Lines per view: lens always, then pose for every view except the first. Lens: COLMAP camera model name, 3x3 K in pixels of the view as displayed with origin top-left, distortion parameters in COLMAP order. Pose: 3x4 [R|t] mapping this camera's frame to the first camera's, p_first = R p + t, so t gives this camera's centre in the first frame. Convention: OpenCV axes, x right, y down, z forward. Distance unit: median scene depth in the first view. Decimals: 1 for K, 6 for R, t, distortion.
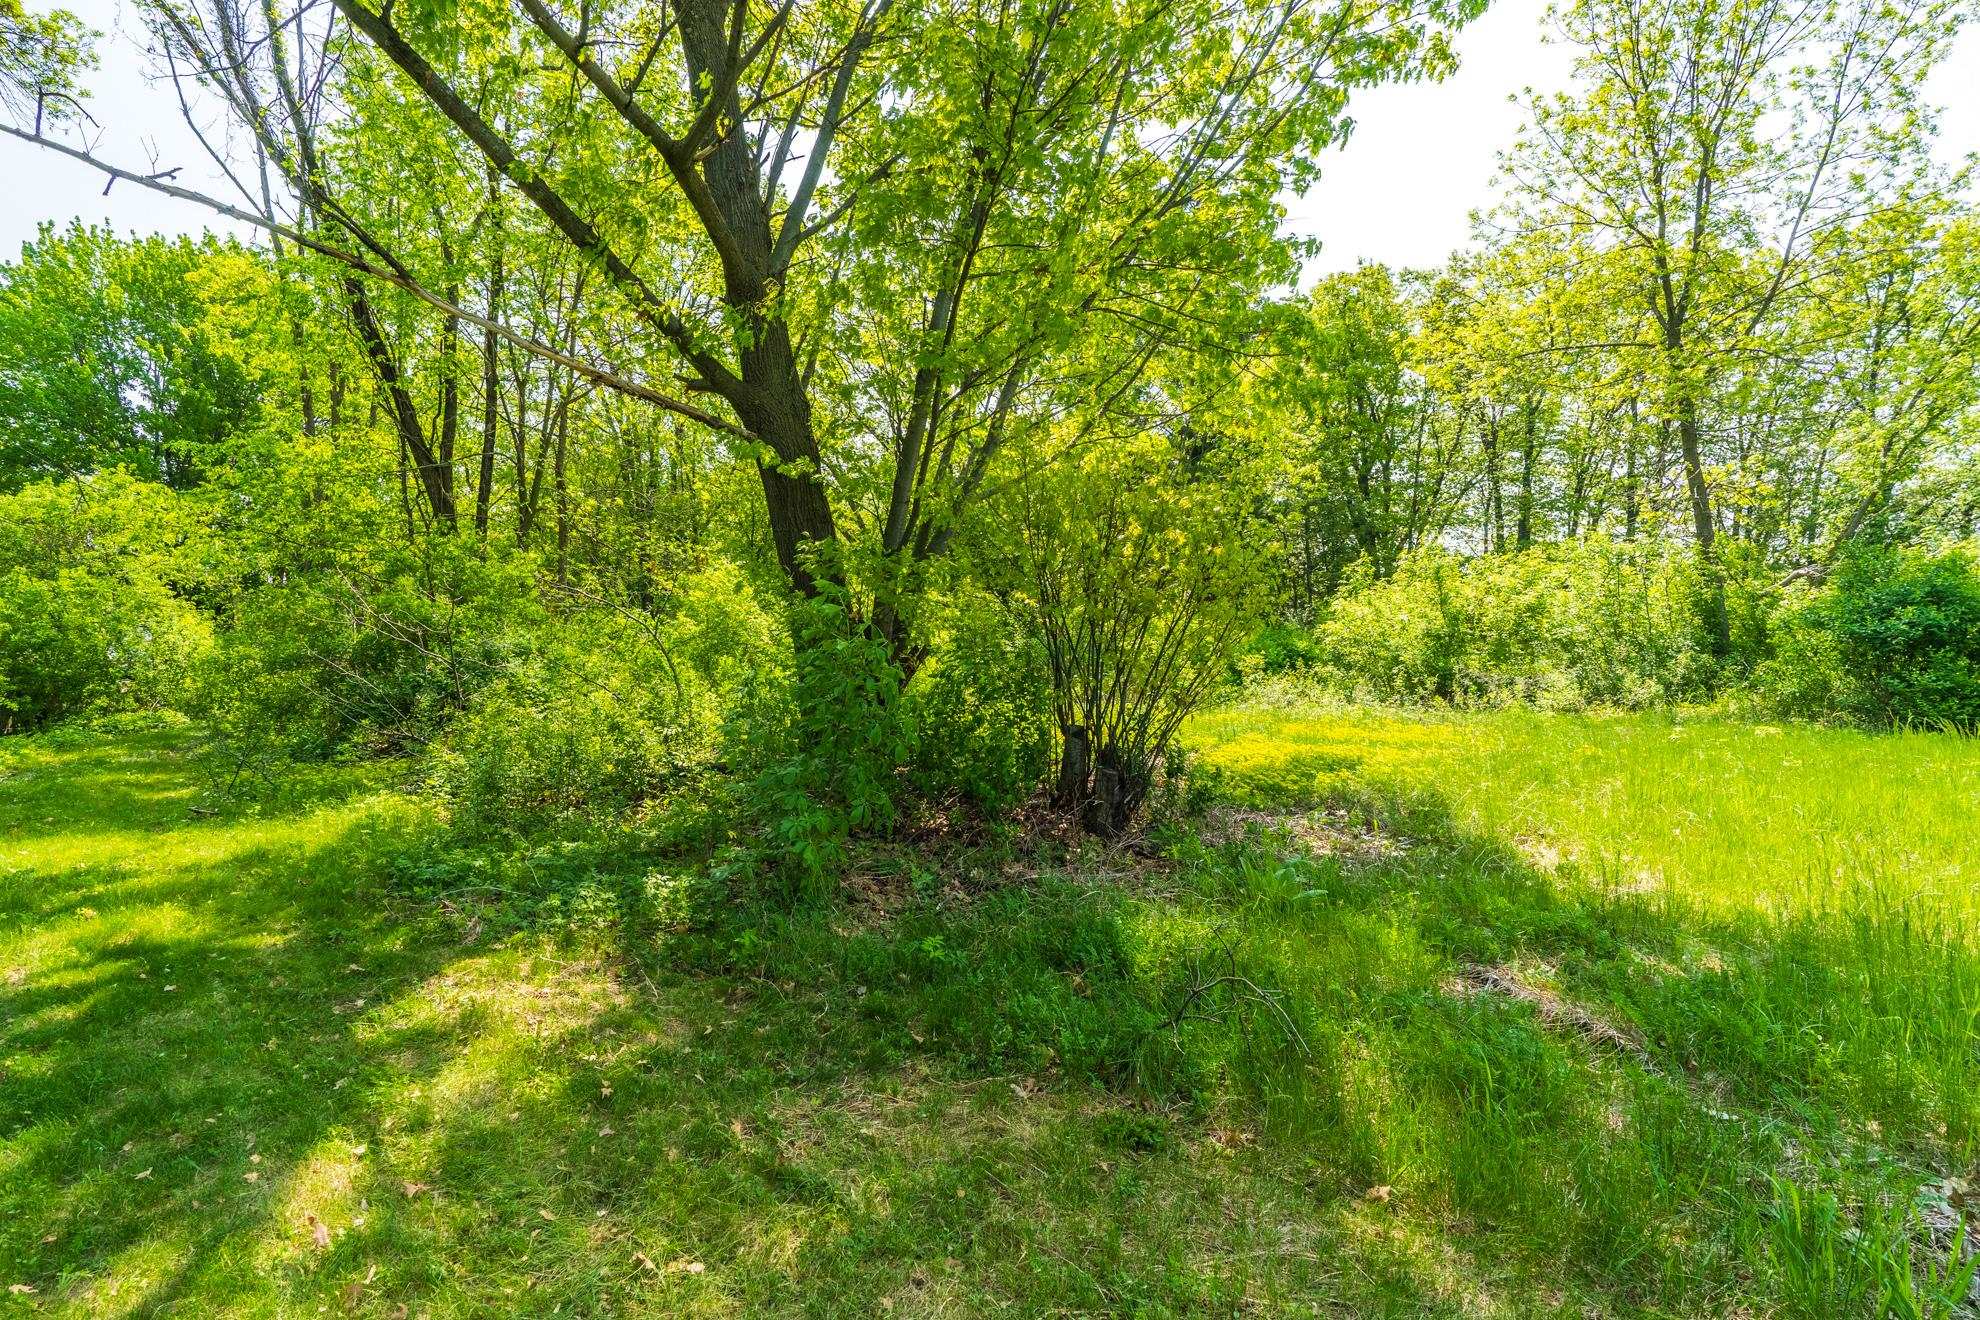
lens RADIAL K [[899.5, 0, 924.1], [0, 899.5, 647.7], [0, 0, 1]] dist [-0.006936, 0.002957]
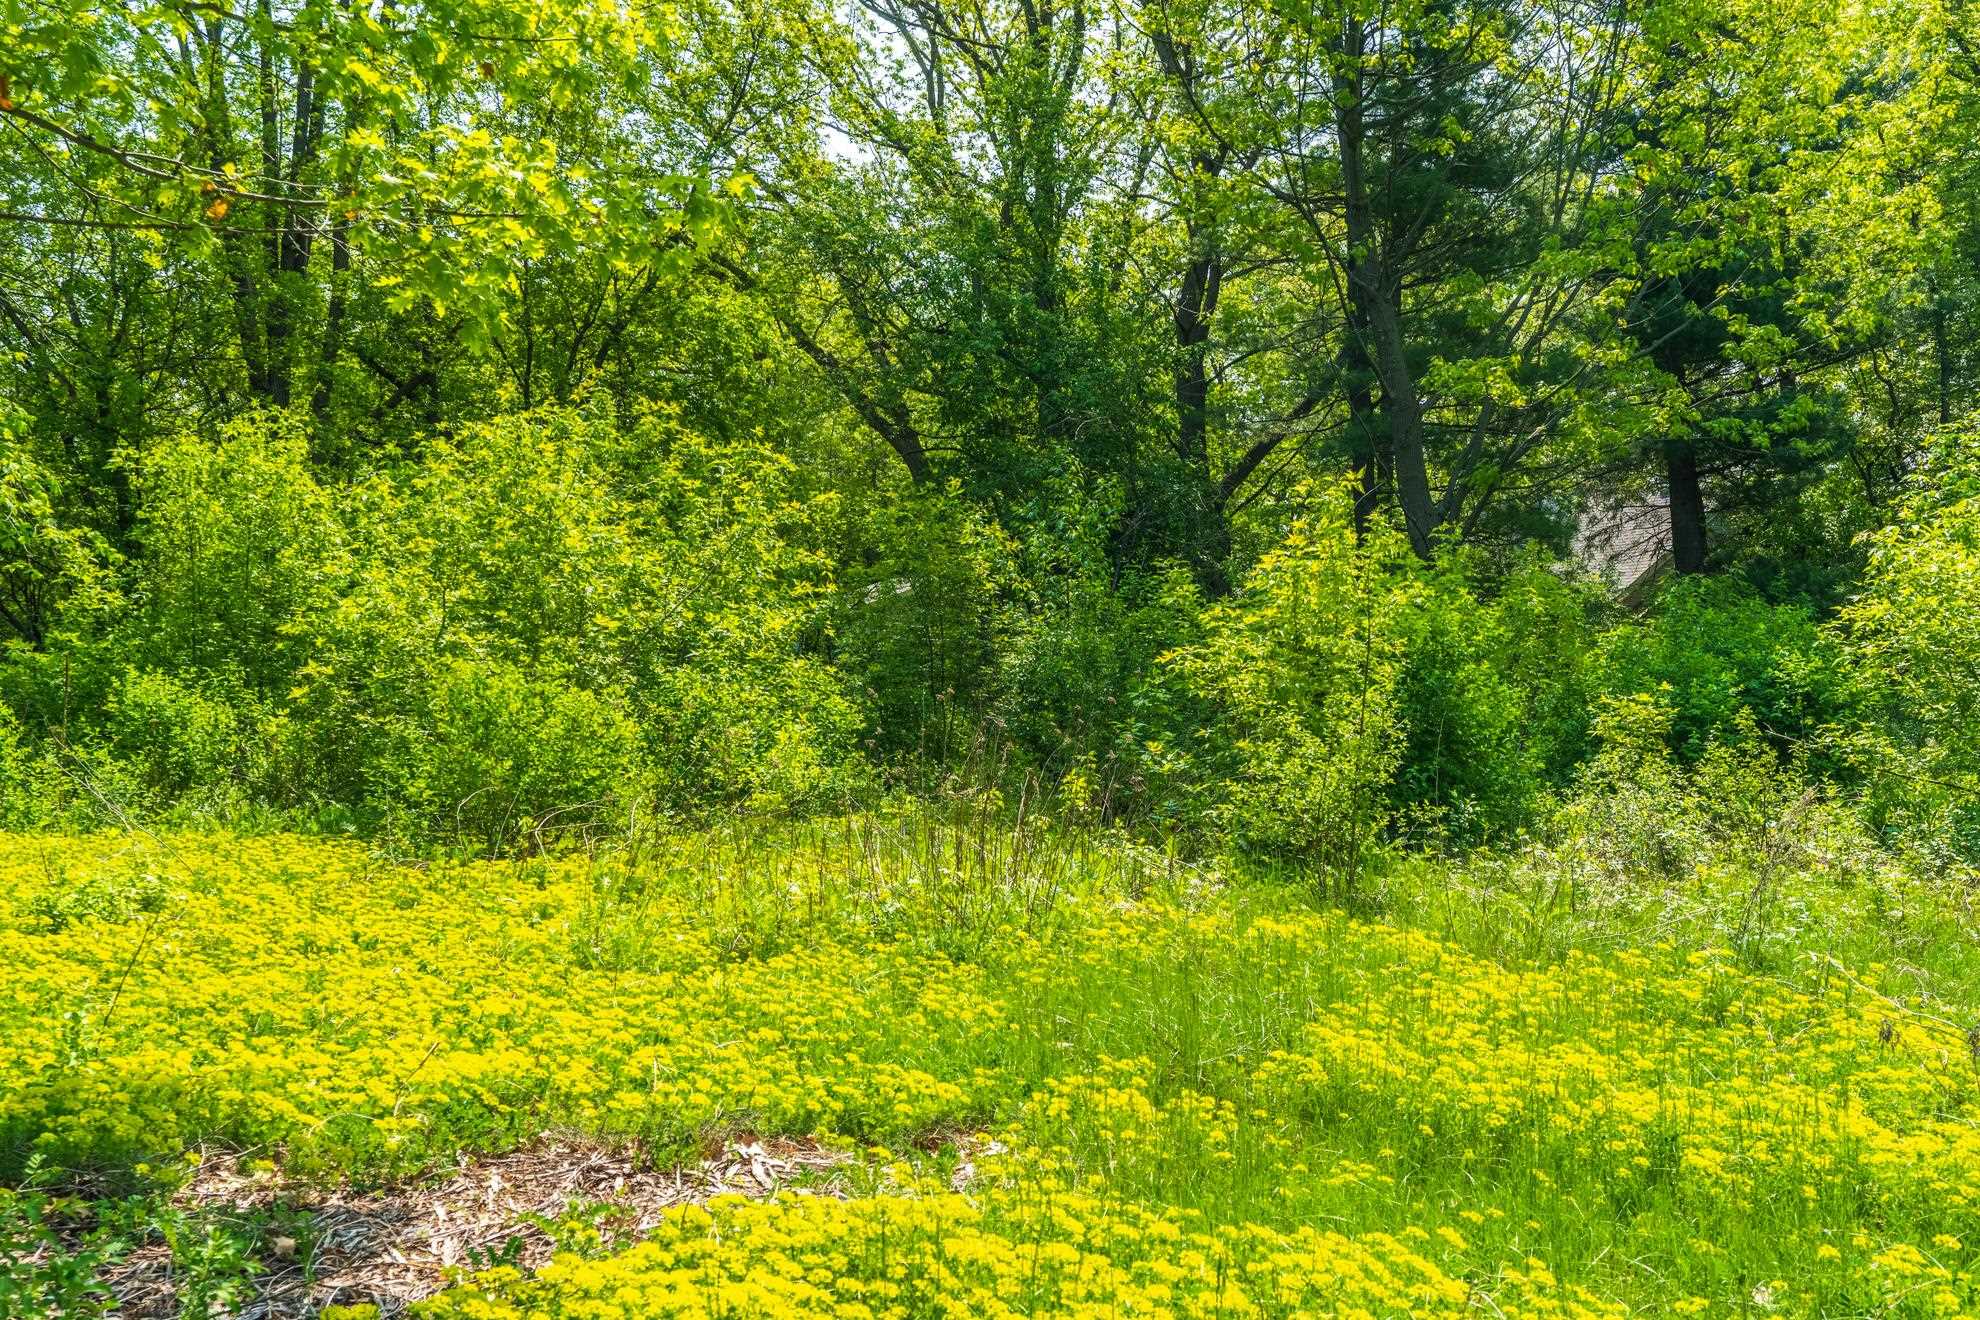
lens RADIAL K [[1957.6, 0, 977.9], [0, 1957.6, 644.8], [0, 0, 1]] dist [0.012613, 0.000000]
pose [[0.996551, 0.020375, -0.080447, 0.240904], [-0.020707, 0.999780, -0.003301, -0.003835], [0.080362, 0.004955, 0.996753, 0.333575]]
